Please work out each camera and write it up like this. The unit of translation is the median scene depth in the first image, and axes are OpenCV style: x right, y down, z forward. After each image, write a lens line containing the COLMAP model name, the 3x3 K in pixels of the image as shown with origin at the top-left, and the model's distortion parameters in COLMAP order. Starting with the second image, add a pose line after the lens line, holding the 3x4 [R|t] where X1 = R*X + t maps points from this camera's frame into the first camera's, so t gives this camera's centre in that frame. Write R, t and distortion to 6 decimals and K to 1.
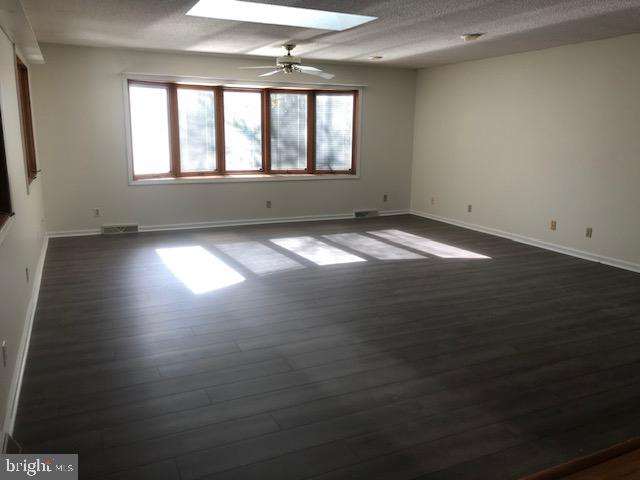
lens RADIAL K [[516.3, 0, 320.0], [0, 516.3, 240.0], [0, 0, 1]] dist [0.003114, 0.002259]
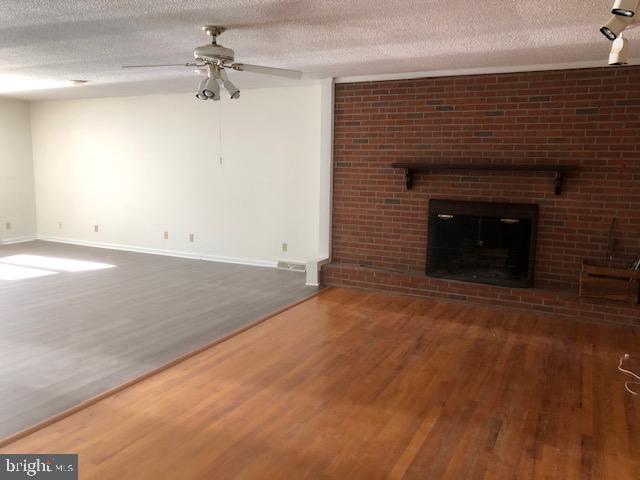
lens RADIAL K [[516.3, 0, 320.0], [0, 516.3, 240.0], [0, 0, 1]] dist [0.003114, 0.002259]
pose [[0.783816, -0.079496, 0.615883, -0.024072], [0.117375, 0.992861, -0.021224, 0.045370], [-0.609799, 0.088925, 0.787551, -0.183261]]
